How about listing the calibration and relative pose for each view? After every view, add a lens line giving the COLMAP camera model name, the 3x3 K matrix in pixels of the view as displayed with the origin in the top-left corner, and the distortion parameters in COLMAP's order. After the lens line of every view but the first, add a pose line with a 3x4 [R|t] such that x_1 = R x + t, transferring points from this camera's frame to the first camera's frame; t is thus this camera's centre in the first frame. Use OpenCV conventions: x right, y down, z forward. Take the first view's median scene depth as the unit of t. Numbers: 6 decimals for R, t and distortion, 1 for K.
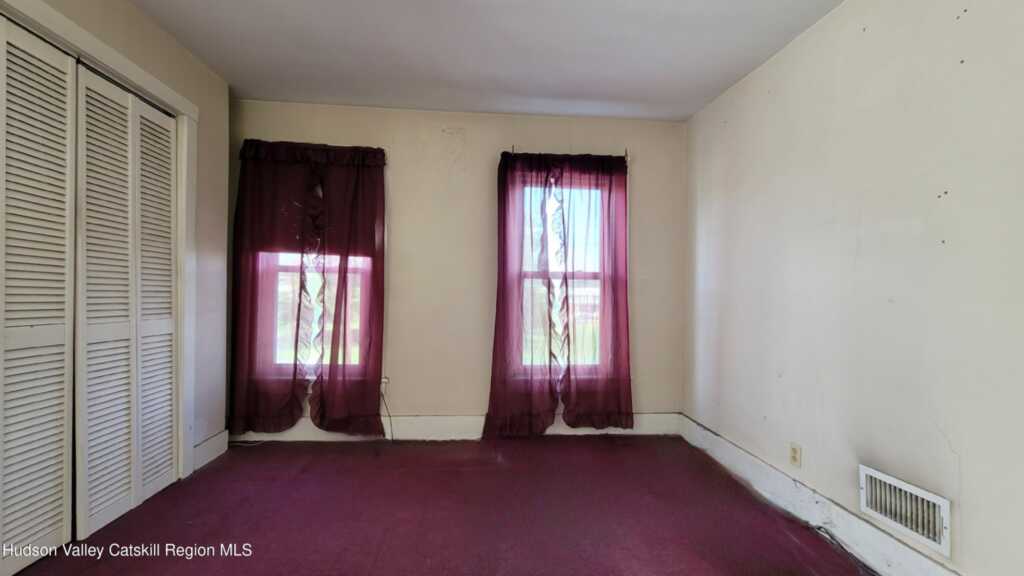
lens RADIAL K [[417.4, 0, 516.6], [0, 417.4, 290.4], [0, 0, 1]] dist [-0.002231, -0.000412]
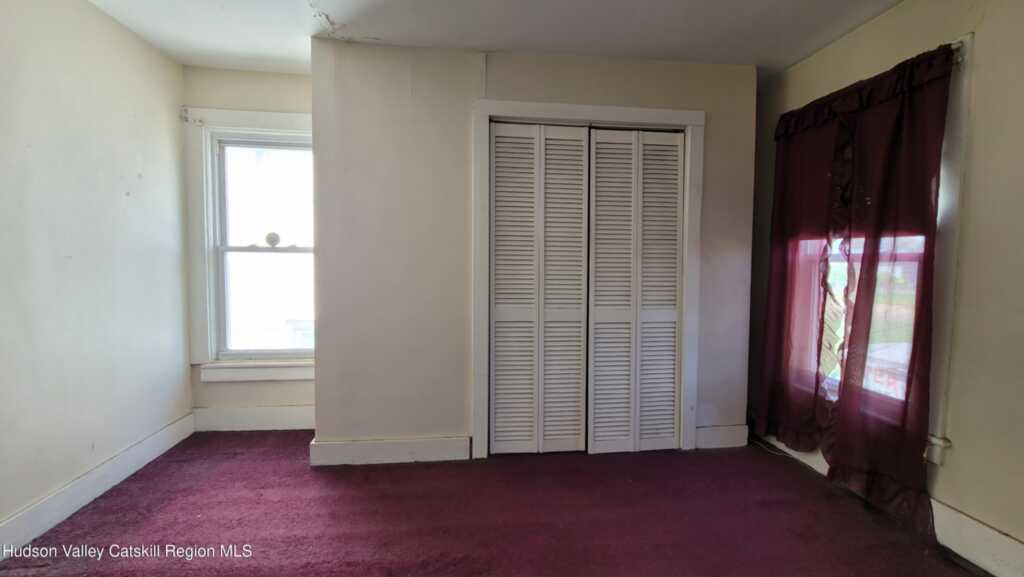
lens RADIAL K [[417.4, 0, 516.6], [0, 417.4, 290.9], [0, 0, 1]] dist [-0.002231, -0.000412]
pose [[0.060207, 0.041494, -0.997323, 0.271974], [0.005179, 0.999109, 0.041881, -0.030888], [0.998172, -0.007687, 0.059939, 0.440568]]
